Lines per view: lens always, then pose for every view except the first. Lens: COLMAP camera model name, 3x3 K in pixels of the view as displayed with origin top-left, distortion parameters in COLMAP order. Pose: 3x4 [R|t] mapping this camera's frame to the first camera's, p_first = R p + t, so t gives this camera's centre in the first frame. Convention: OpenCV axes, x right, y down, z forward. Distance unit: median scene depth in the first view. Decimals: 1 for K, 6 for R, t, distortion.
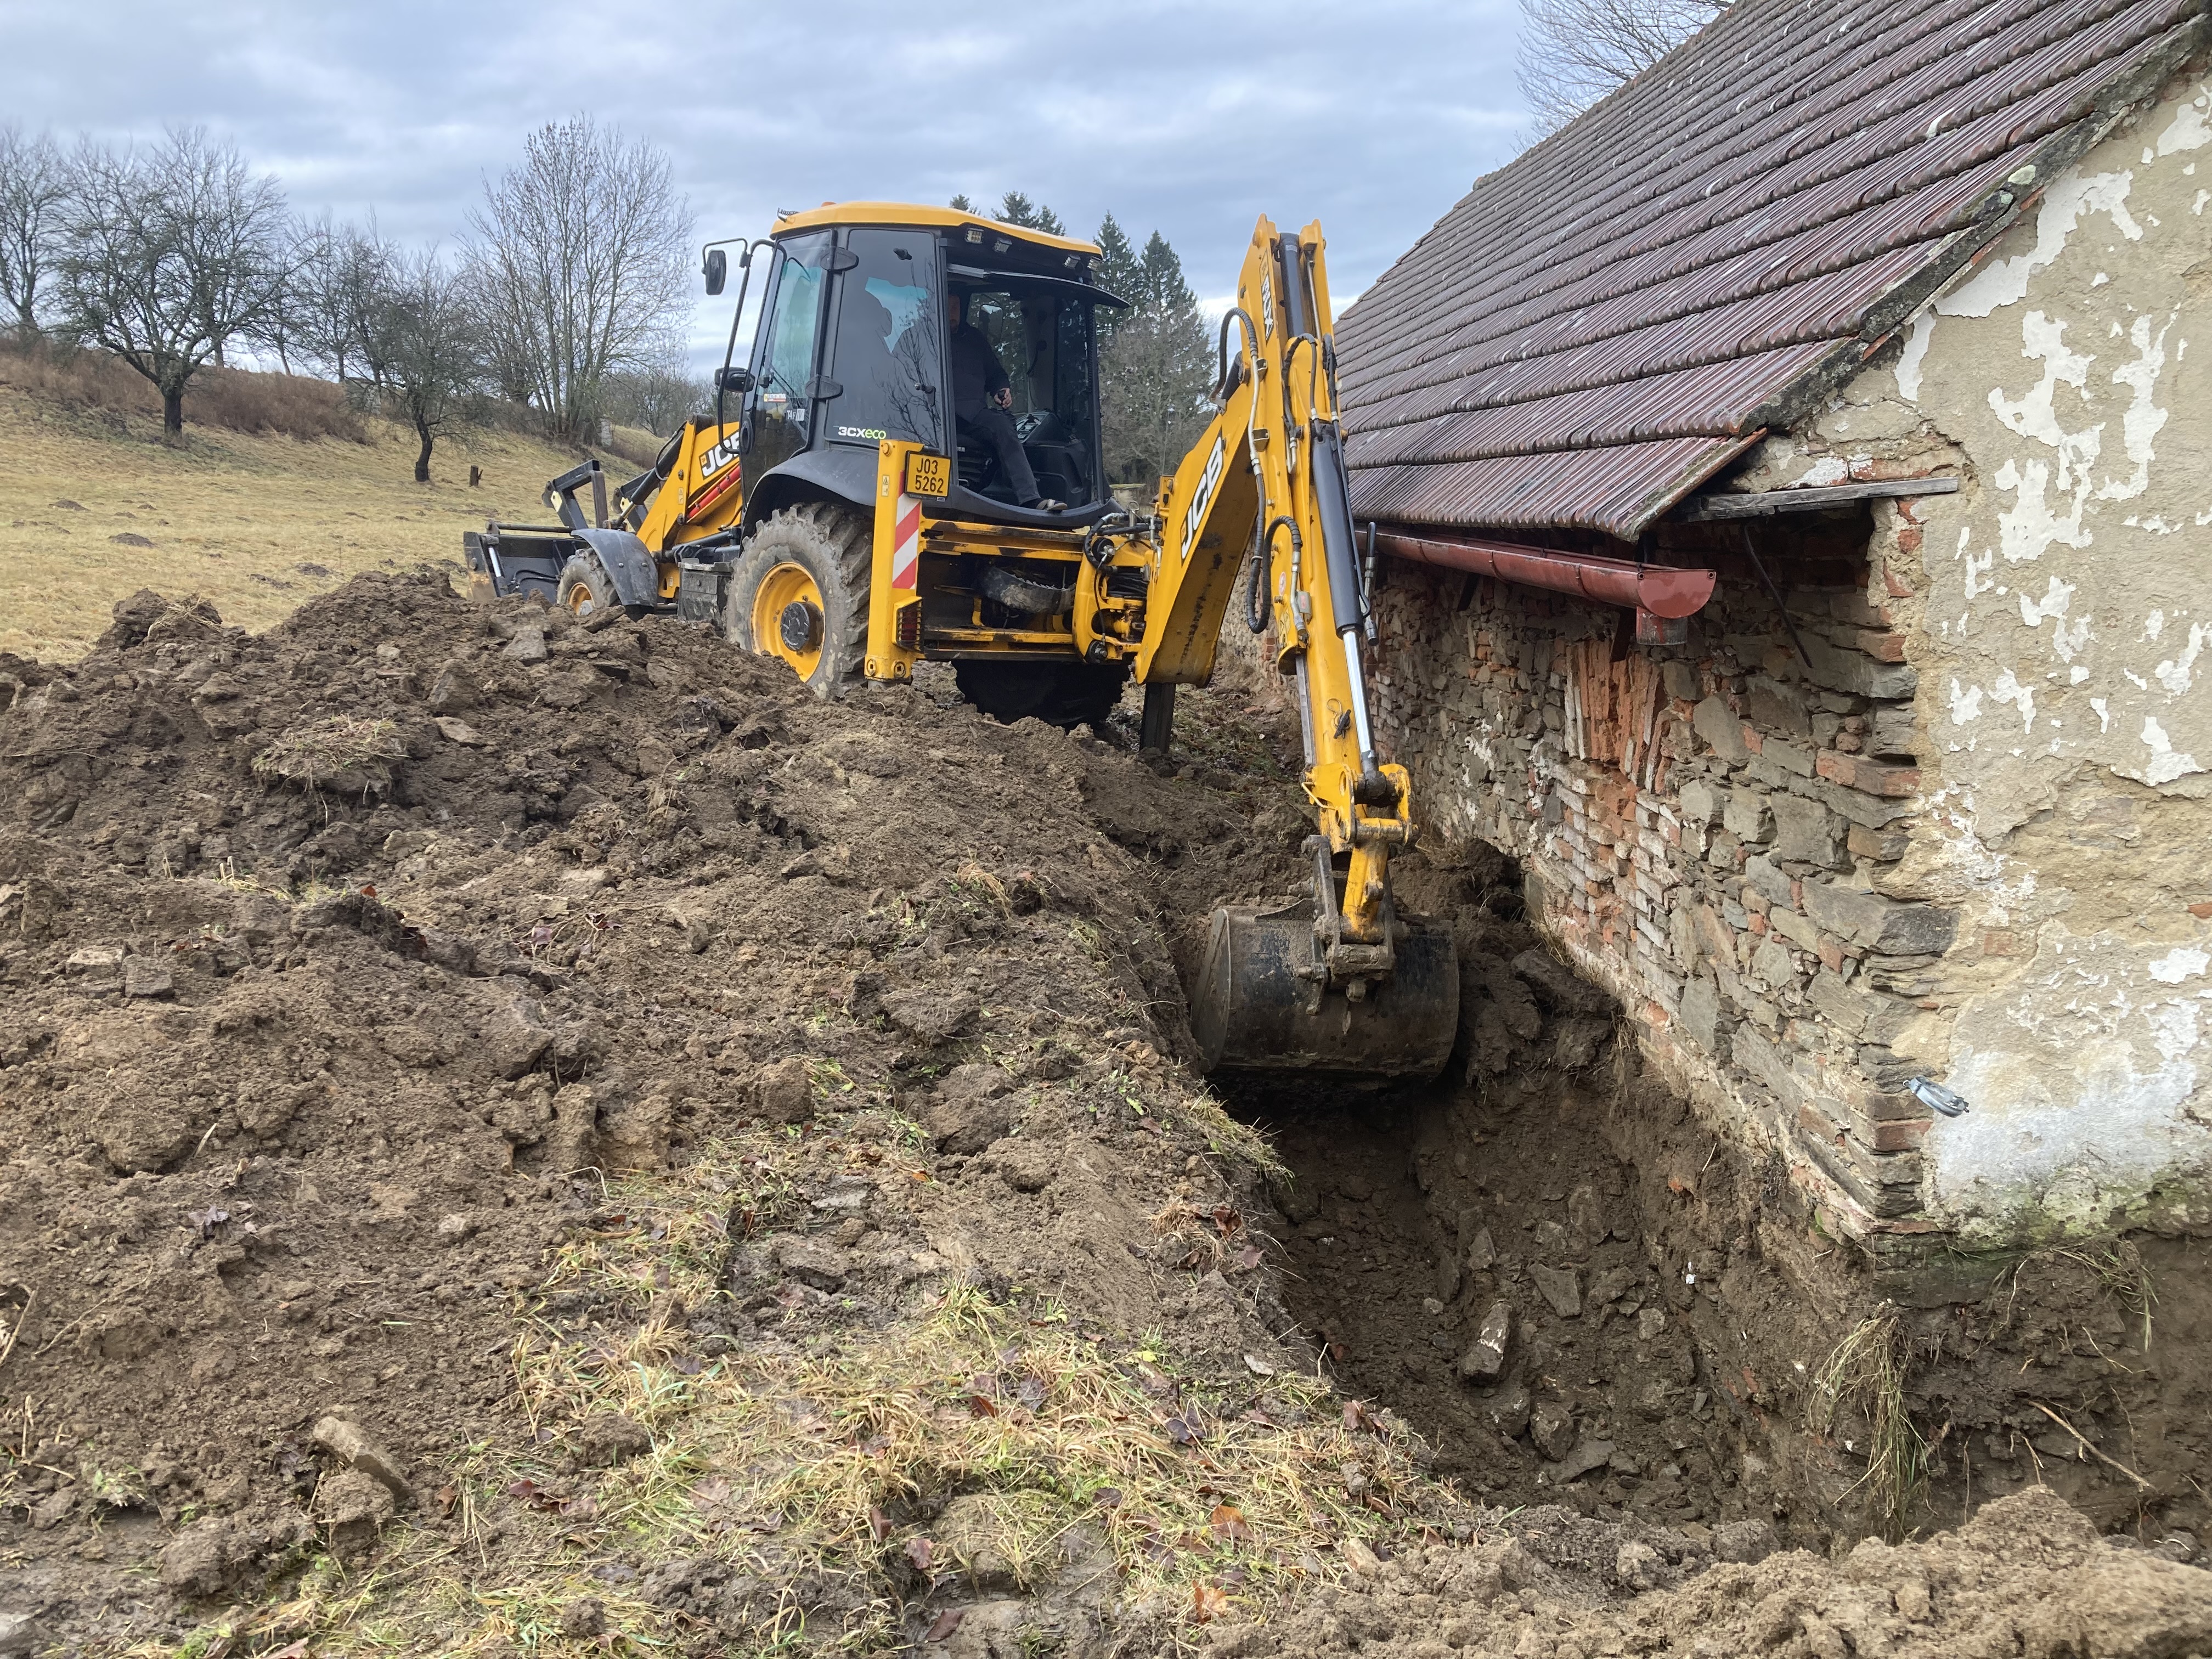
lens RADIAL K [[1814.0, 0, 1096.6], [0, 1814.0, 857.0], [0, 0, 1]] dist [0.006524, 0.015137]
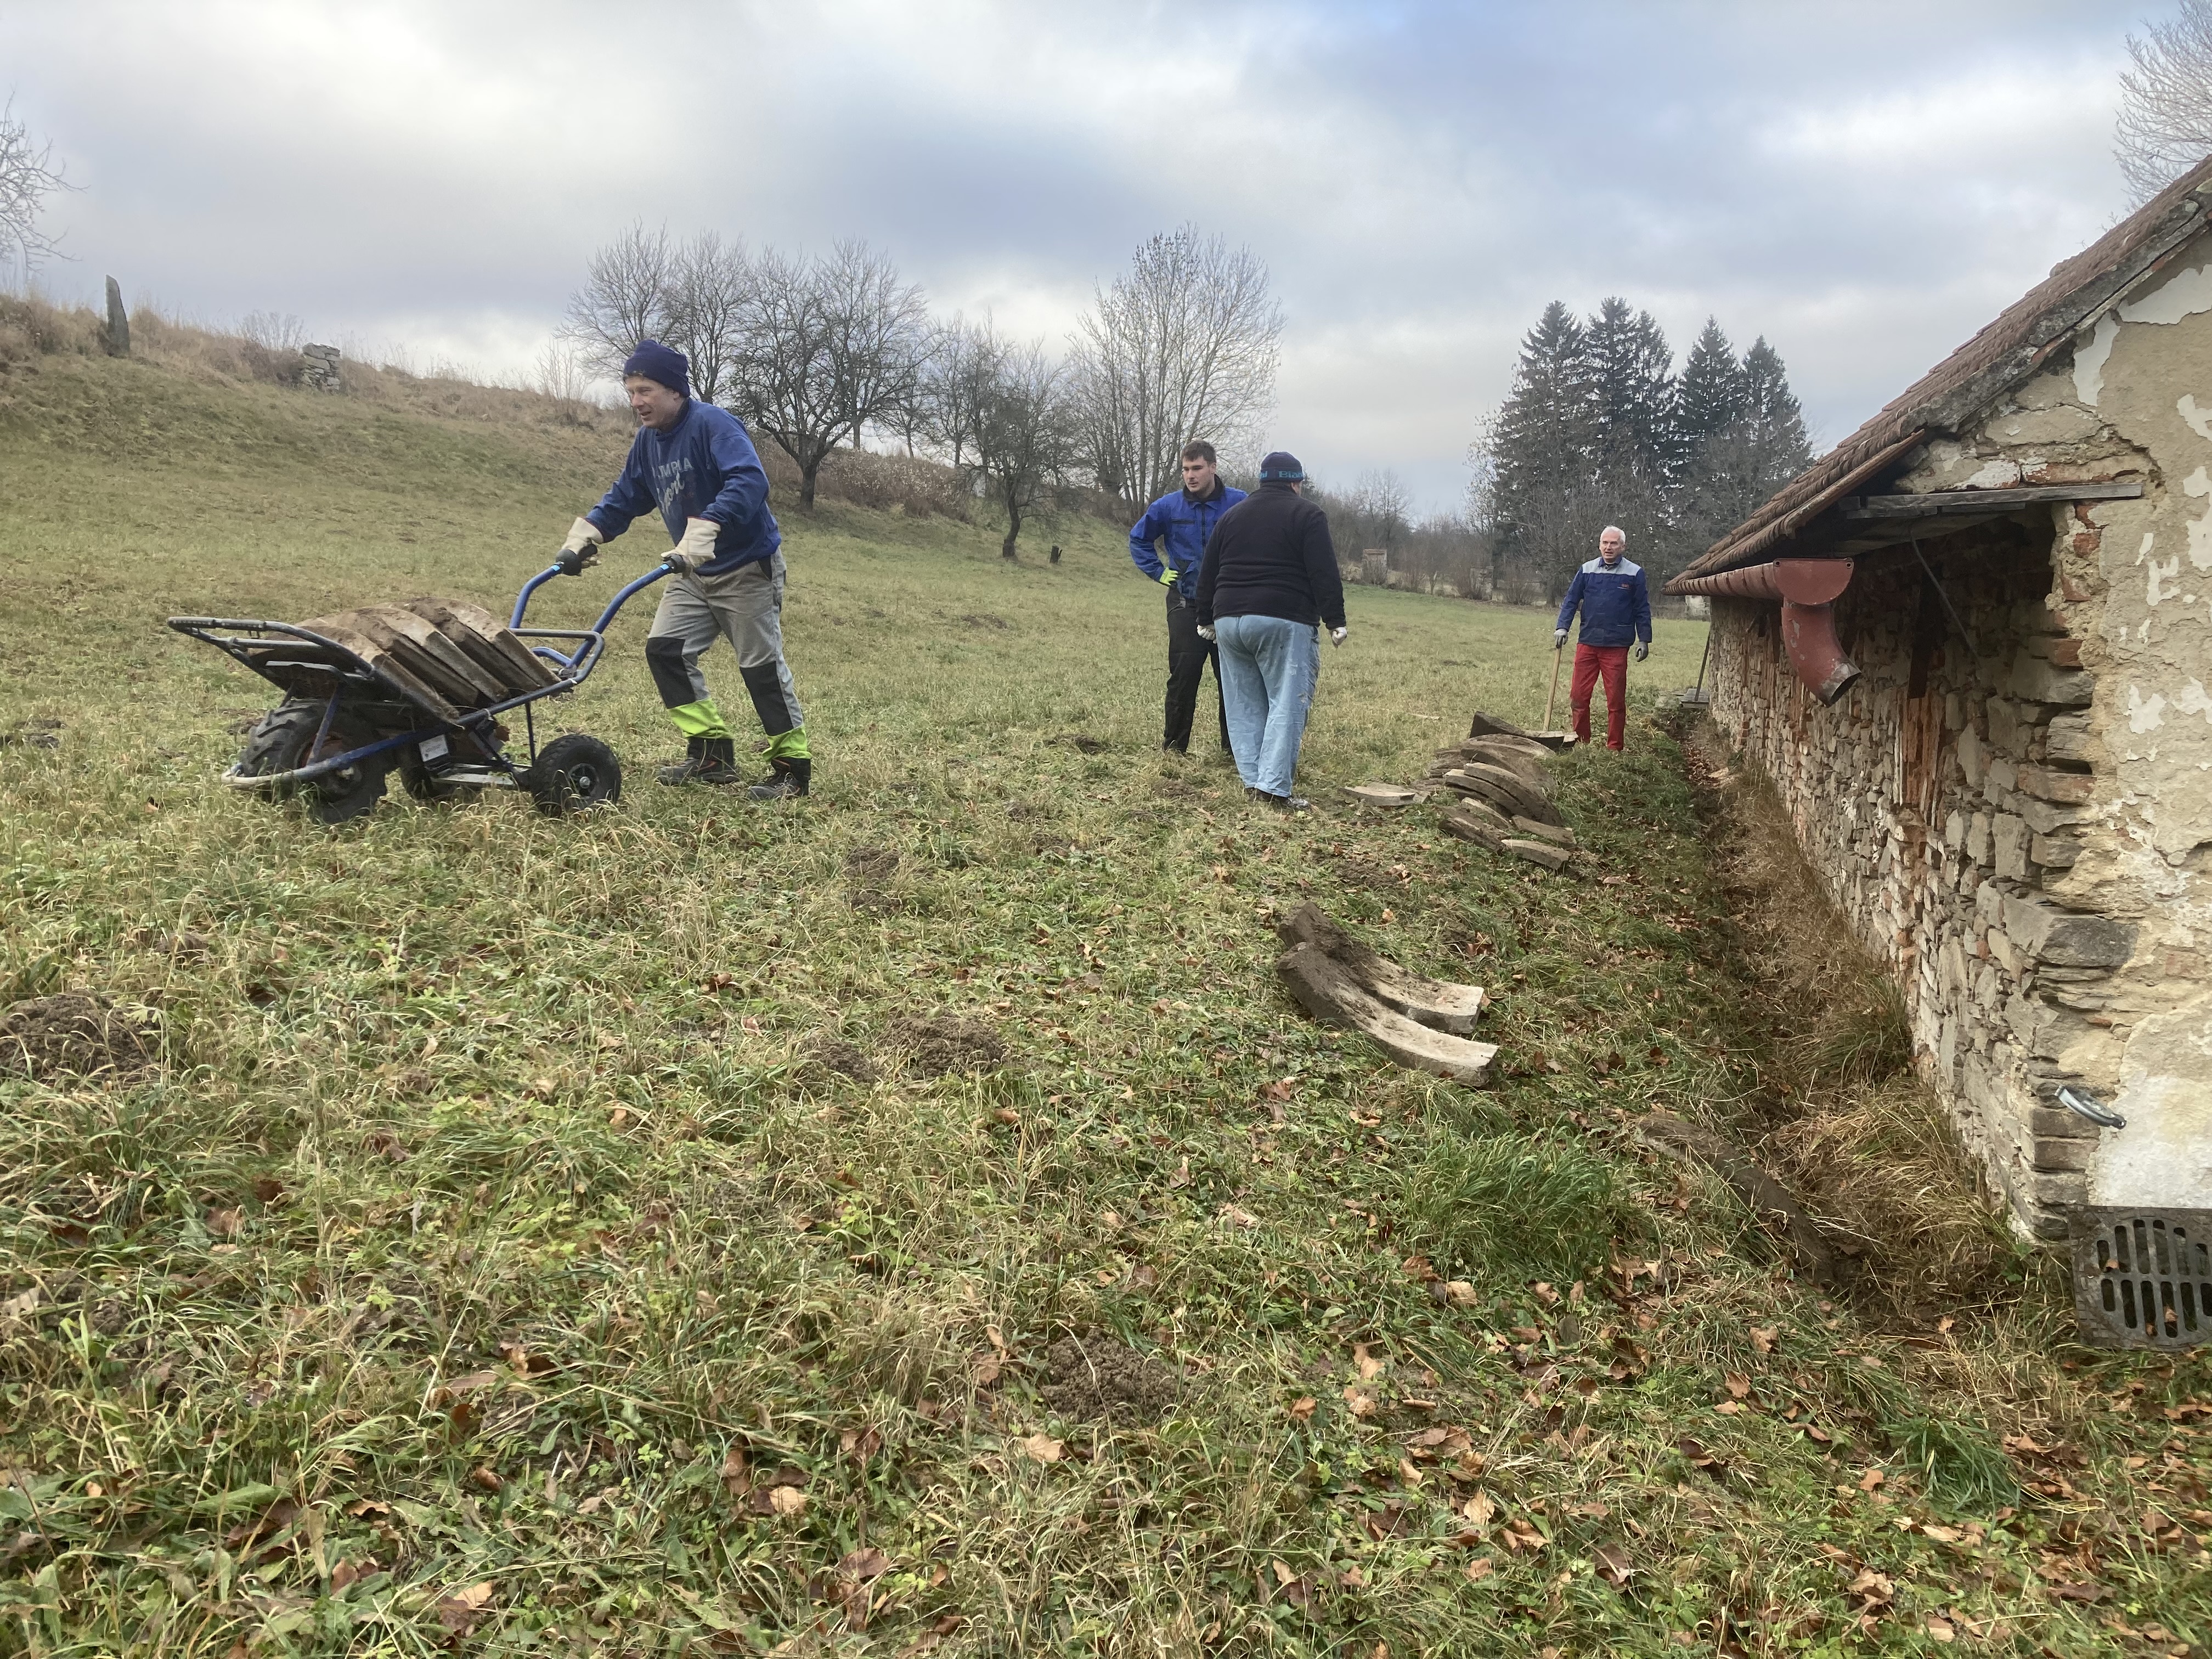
lens RADIAL K [[1814.9, 0, 1106.0], [0, 1814.9, 829.5], [0, 0, 1]] dist [0.037949, -0.006323]
pose [[0.950696, 0.085446, -0.298121, 0.237730], [-0.106143, 0.992888, -0.053909, 0.089764], [0.291395, 0.082895, 0.953004, -0.104213]]
